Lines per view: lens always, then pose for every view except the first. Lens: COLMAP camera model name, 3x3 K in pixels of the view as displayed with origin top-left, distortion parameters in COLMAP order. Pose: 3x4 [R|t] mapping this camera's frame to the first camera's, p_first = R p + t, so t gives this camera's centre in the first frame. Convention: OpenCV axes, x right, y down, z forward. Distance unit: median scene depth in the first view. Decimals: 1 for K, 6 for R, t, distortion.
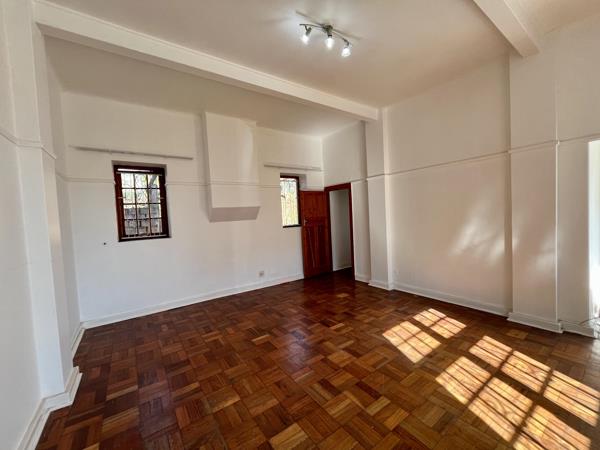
lens RADIAL K [[242.3, 0, 299.0], [0, 242.3, 225.8], [0, 0, 1]] dist [-0.002461, -0.000359]
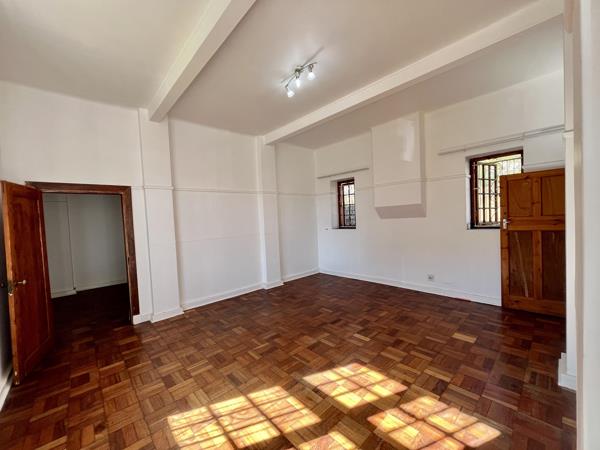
lens RADIAL K [[242.3, 0, 299.0], [0, 242.3, 225.8], [0, 0, 1]] dist [-0.002461, -0.000359]
pose [[0.134440, 0.079393, -0.987736, 1.107252], [-0.003476, 0.996817, 0.079650, -0.109048], [0.990916, -0.007275, 0.134288, 0.668877]]
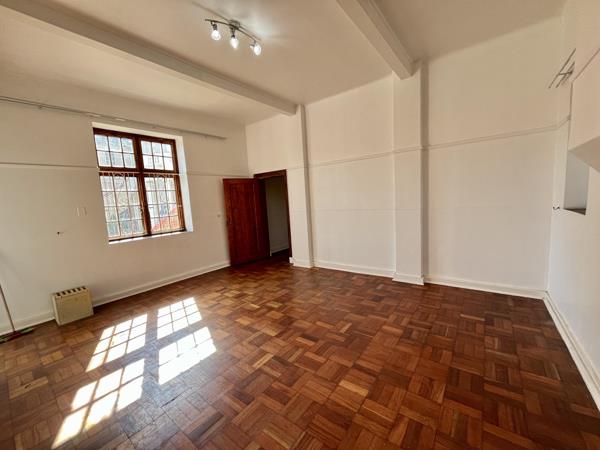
lens RADIAL K [[242.3, 0, 299.0], [0, 242.3, 225.8], [0, 0, 1]] dist [-0.002461, -0.000359]
pose [[-0.947198, 0.146500, -0.285226, 0.222158], [0.099100, 0.979726, 0.174116, -0.103566], [0.304951, 0.136656, -0.942512, 1.768386]]
